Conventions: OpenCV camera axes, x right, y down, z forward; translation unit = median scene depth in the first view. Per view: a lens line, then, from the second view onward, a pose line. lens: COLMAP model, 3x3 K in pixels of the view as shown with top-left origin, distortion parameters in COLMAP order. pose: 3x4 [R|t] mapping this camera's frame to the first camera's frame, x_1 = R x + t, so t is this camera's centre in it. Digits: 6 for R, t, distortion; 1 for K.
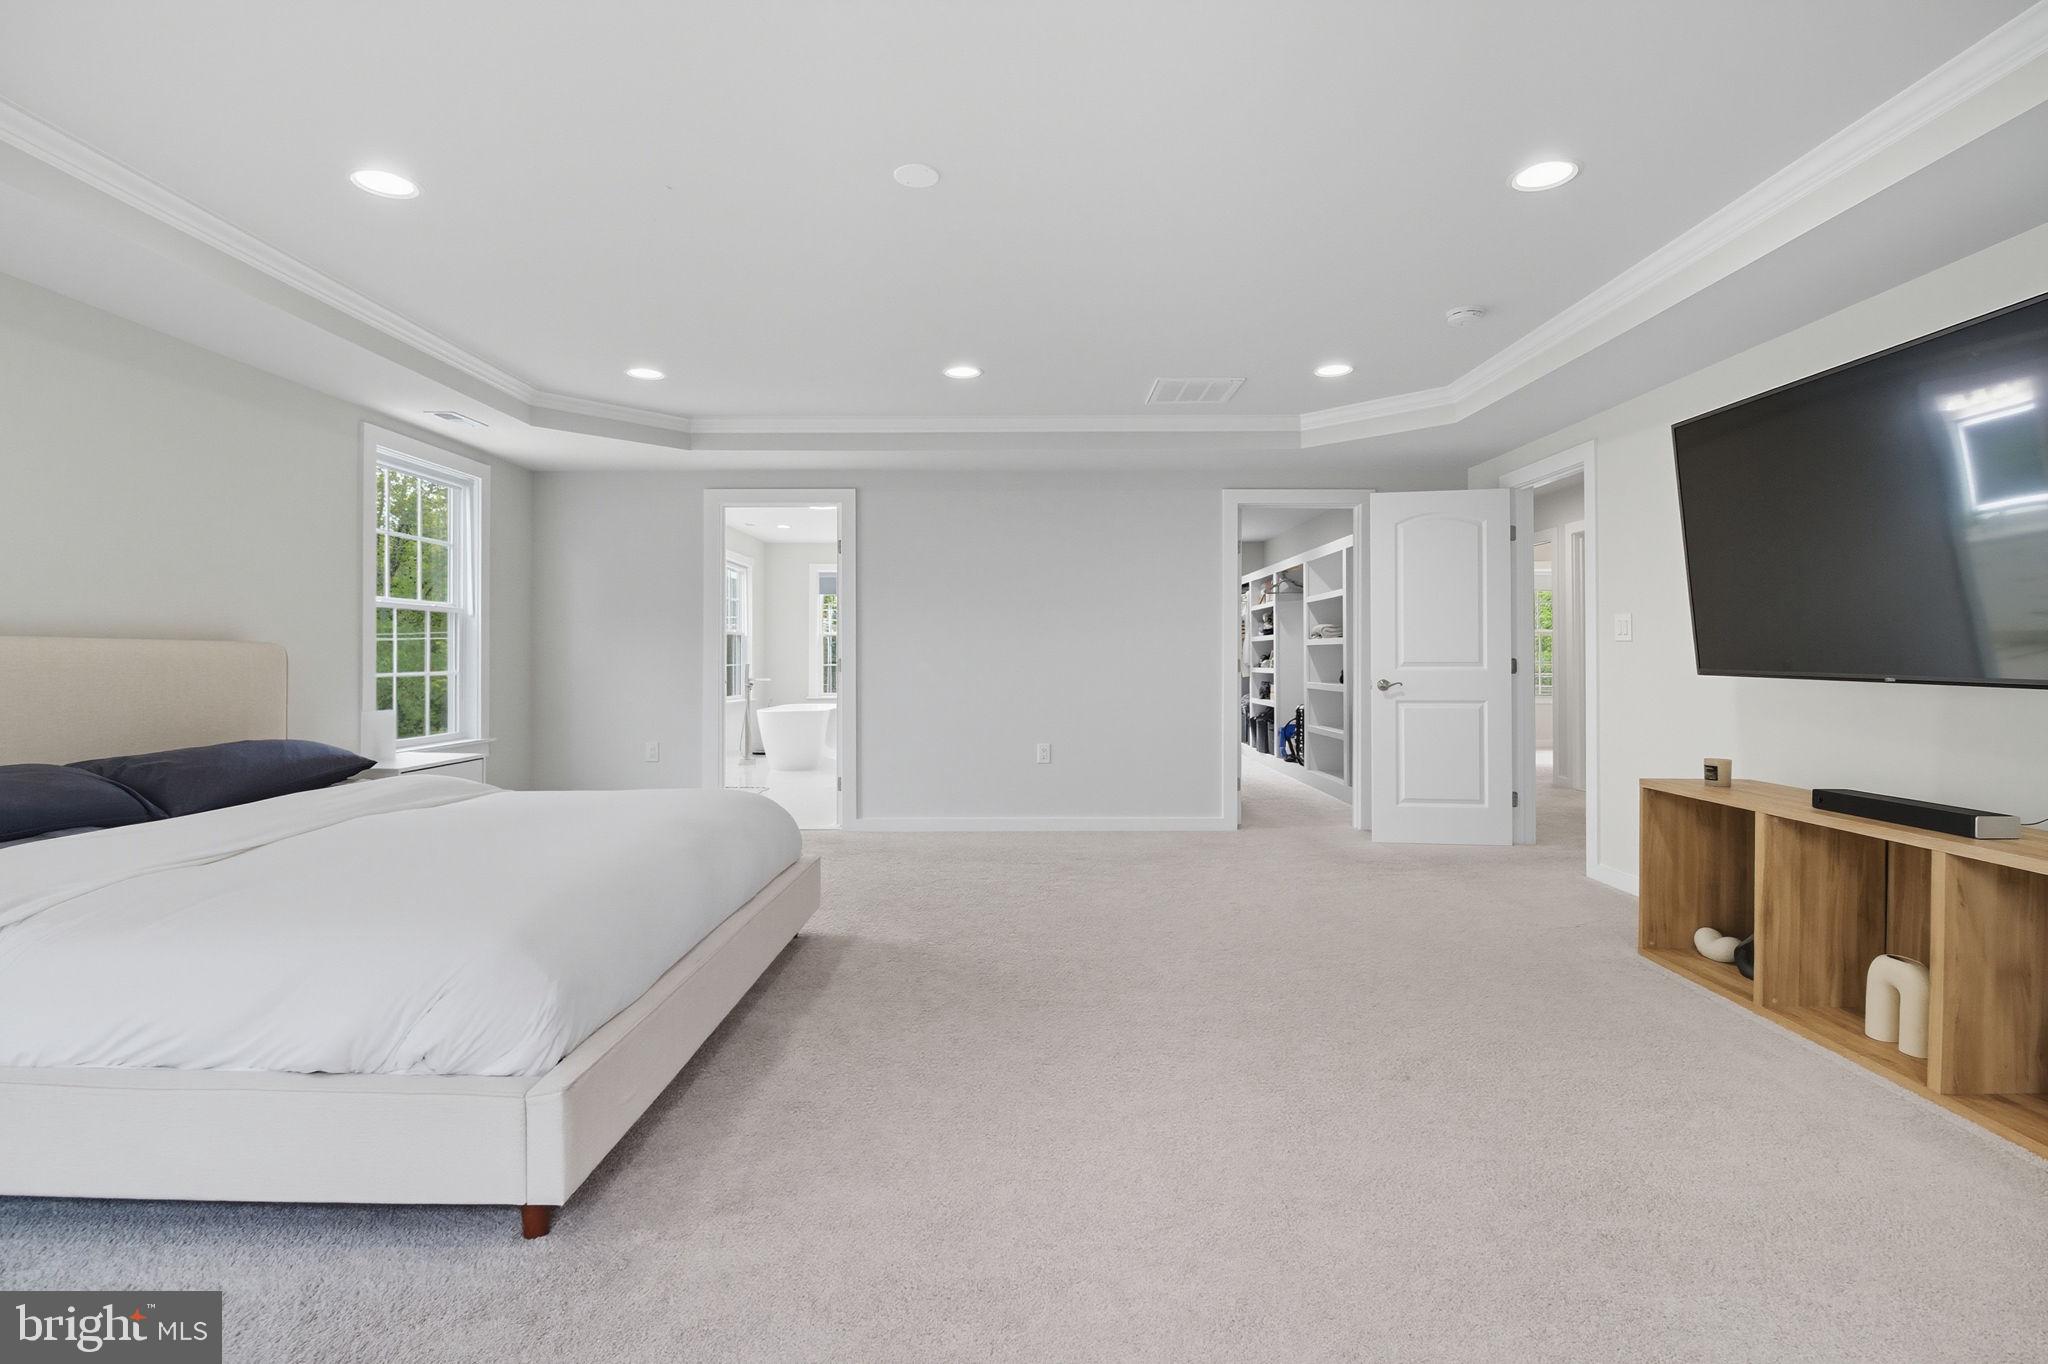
lens RADIAL K [[980.1, 0, 1016.2], [0, 980.1, 694.9], [0, 0, 1]] dist [0.019967, -0.023183]
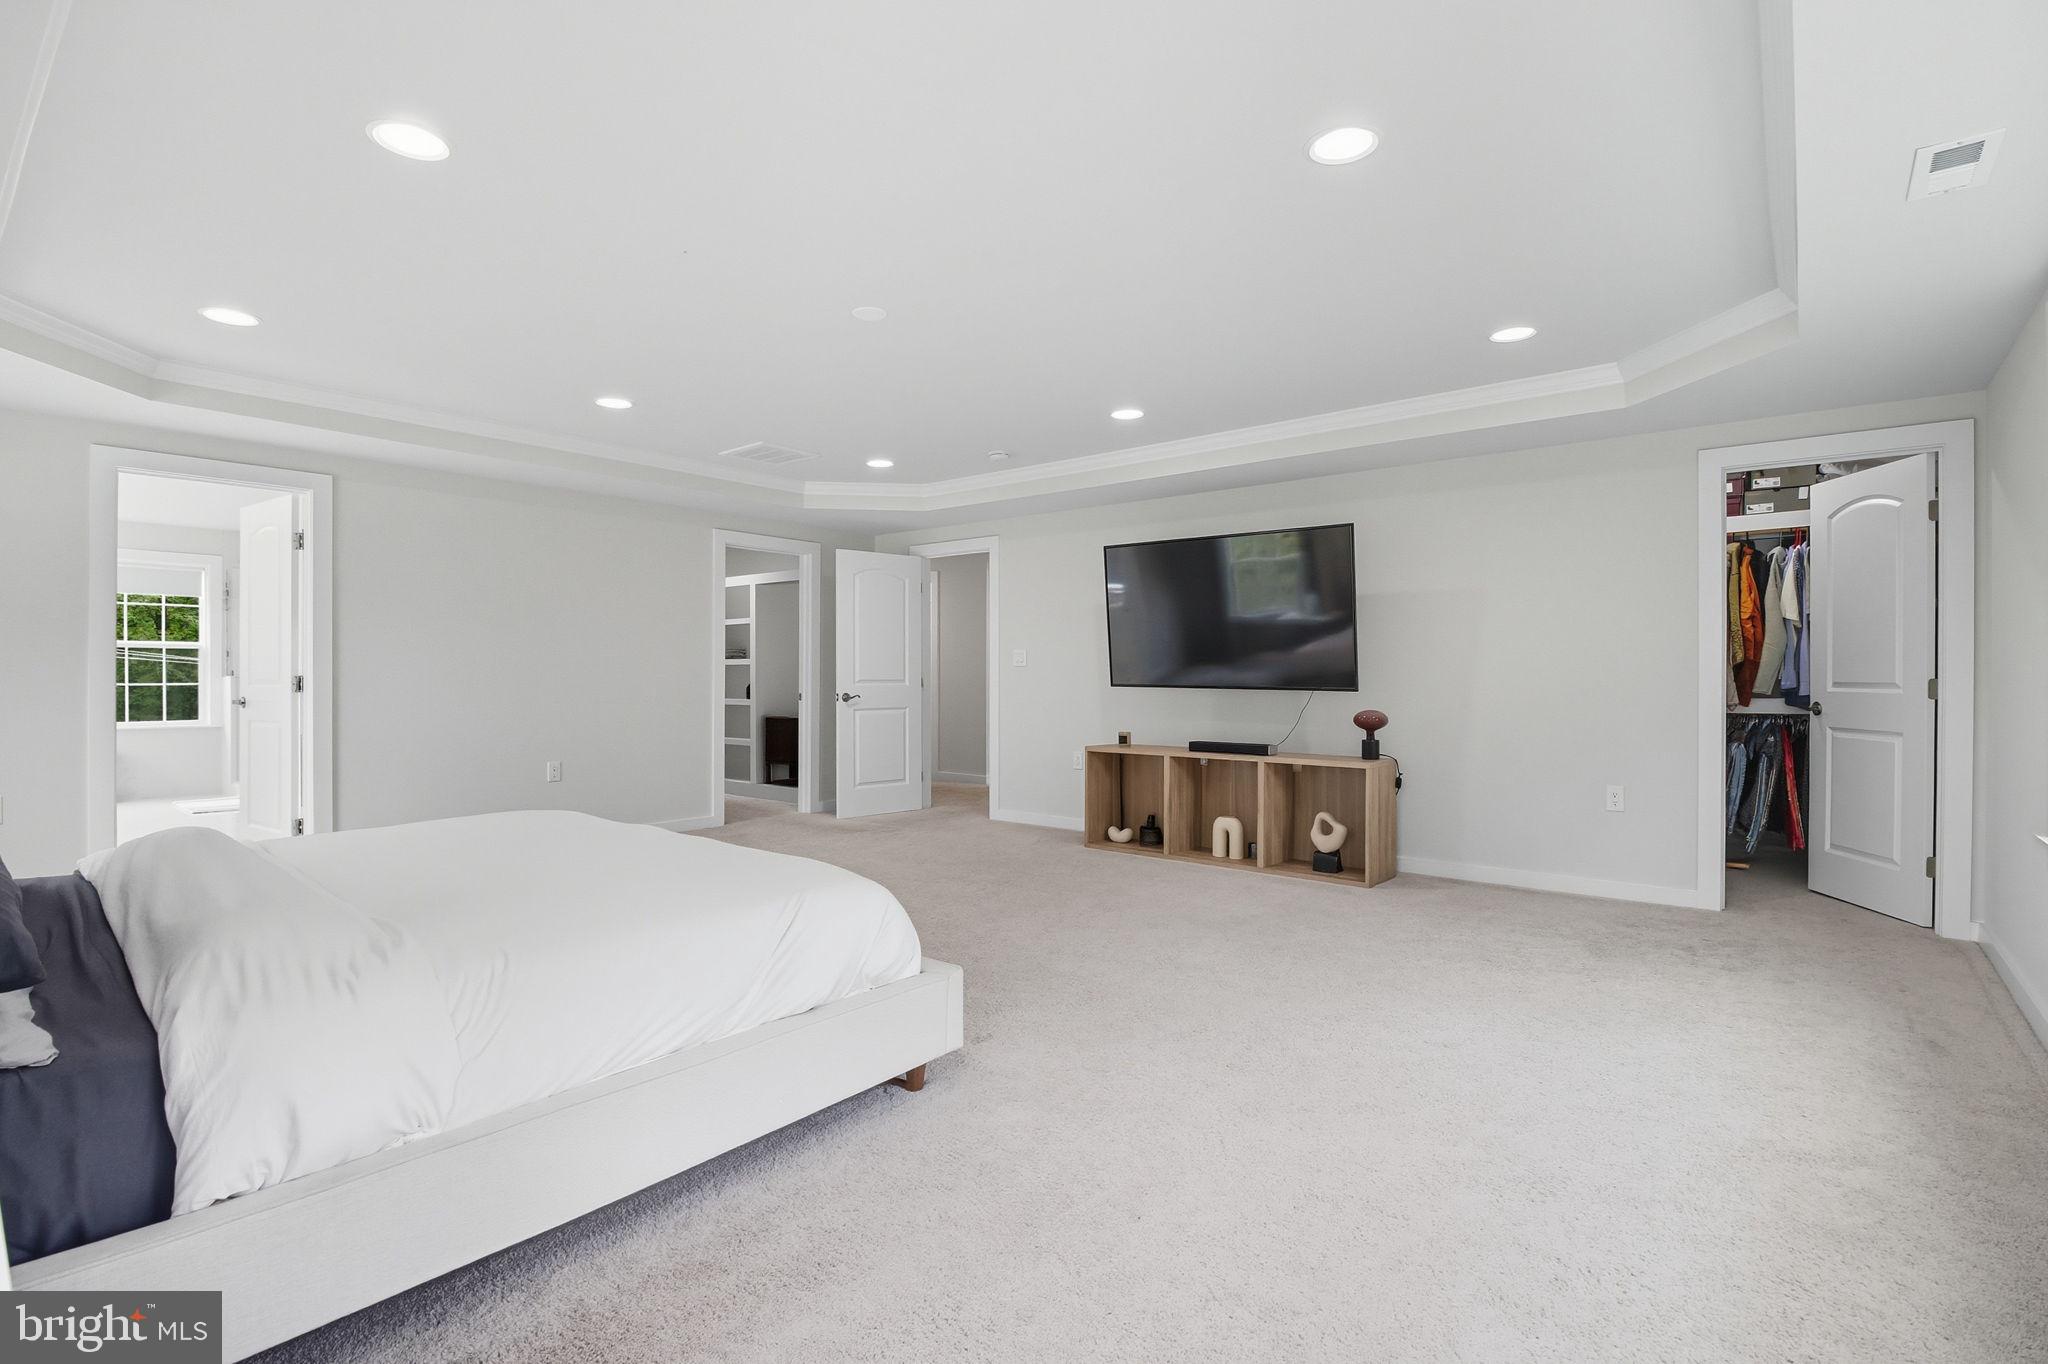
lens RADIAL K [[980.1, 0, 1016.2], [0, 980.1, 694.9], [0, 0, 1]] dist [0.019967, -0.023183]
pose [[0.623140, -0.014004, 0.781985, -0.575842], [0.030151, 0.999527, -0.006127, 0.002346], [-0.781529, 0.027395, 0.623268, 0.017892]]
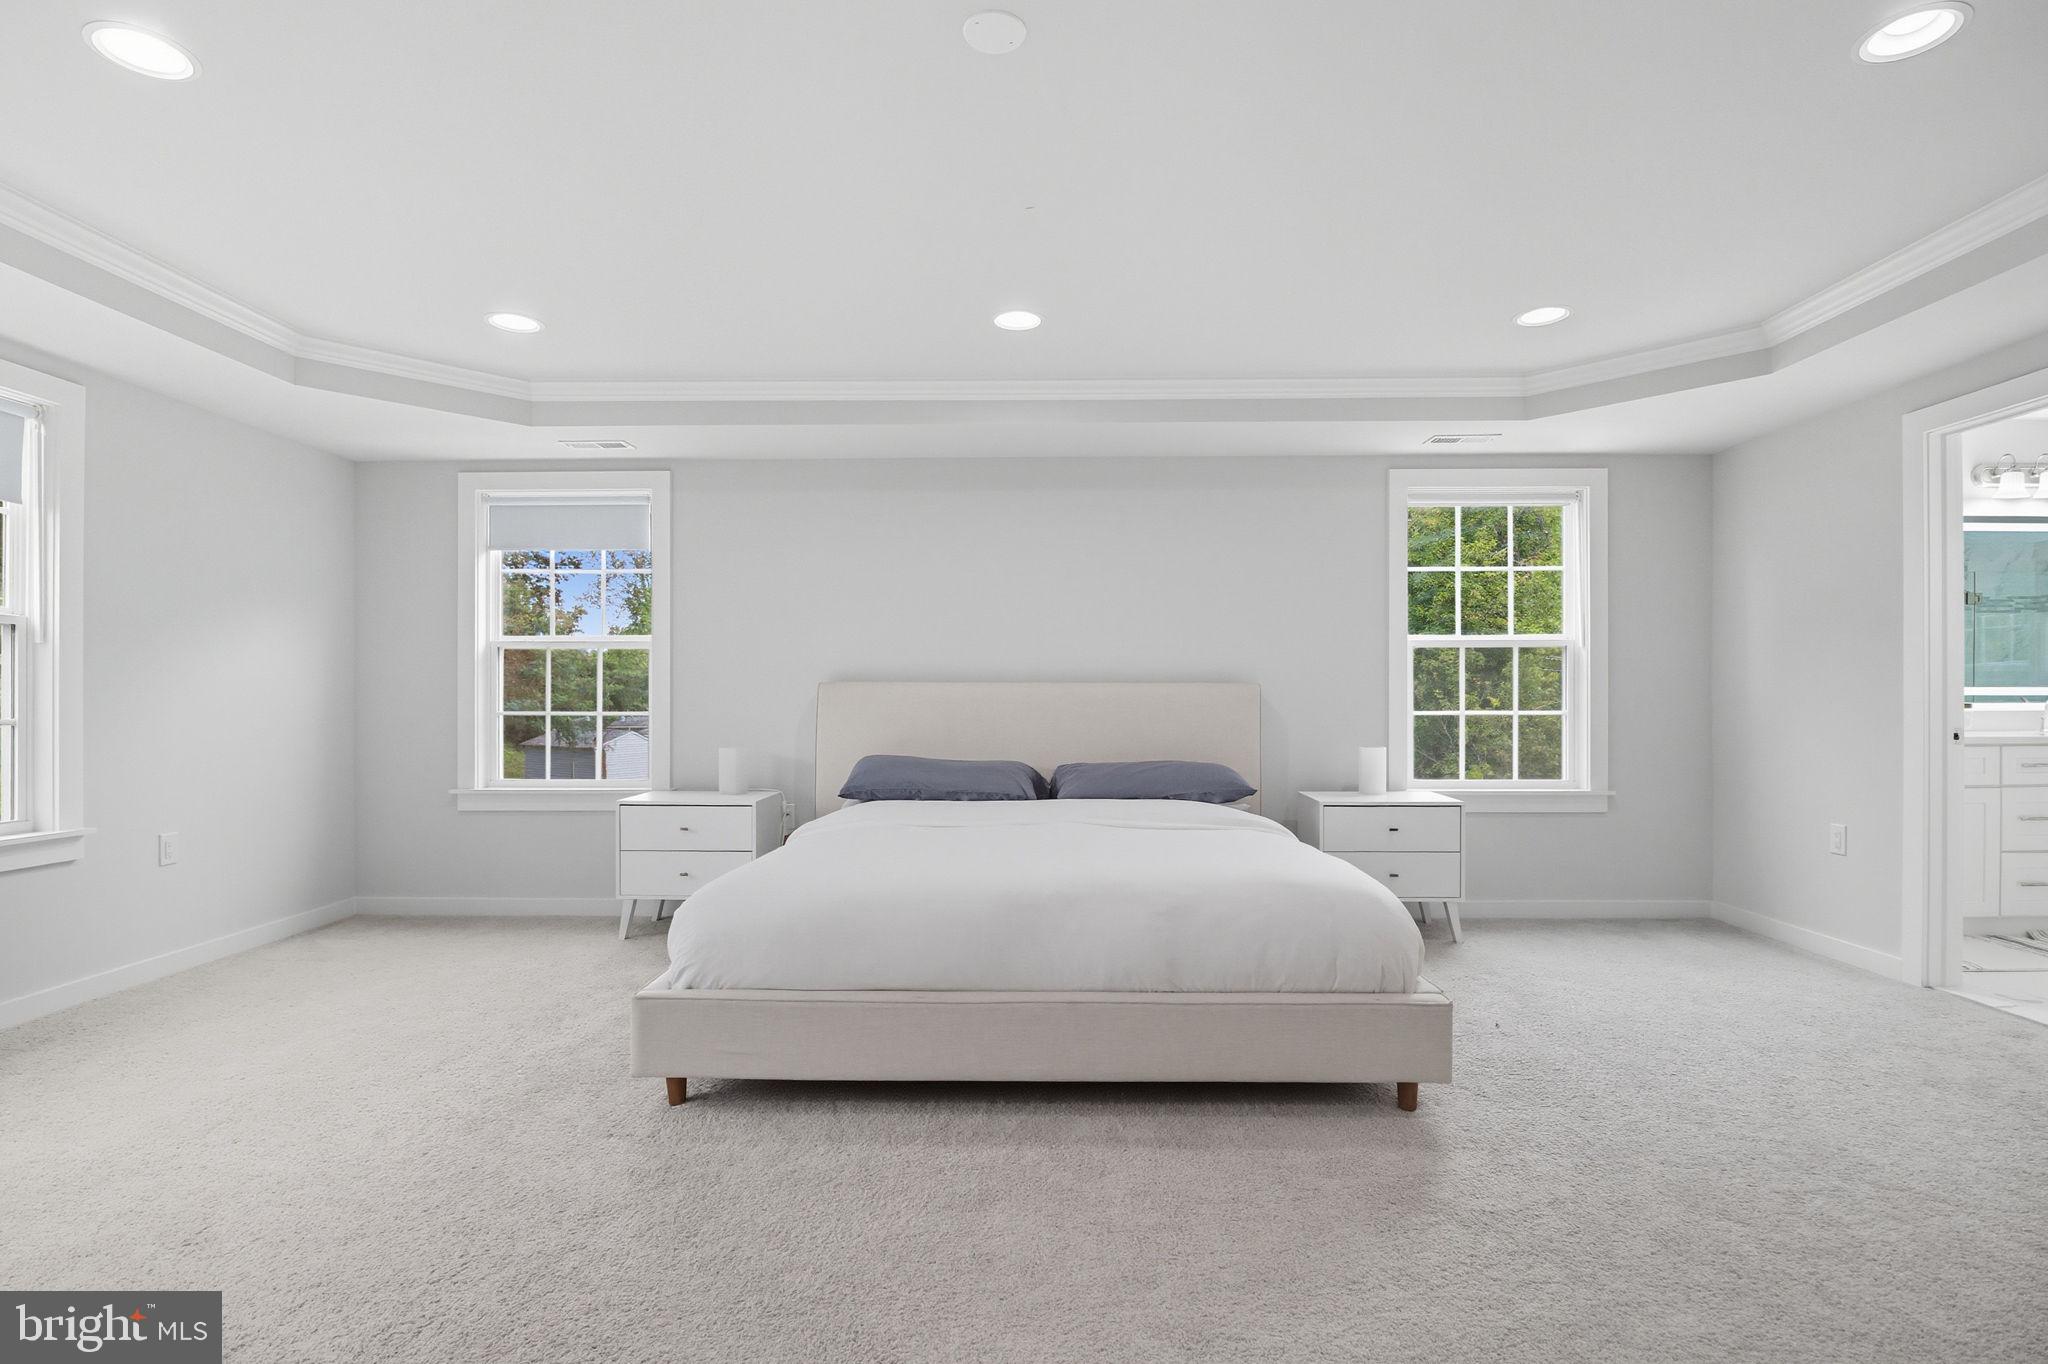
lens RADIAL K [[980.1, 0, 1016.2], [0, 980.1, 694.9], [0, 0, 1]] dist [0.019967, -0.023183]
pose [[-0.006449, -0.000132, -0.999979, 0.358925], [-0.033051, 0.999454, 0.000081, -0.024982], [0.999433, 0.033051, -0.006449, 0.583231]]
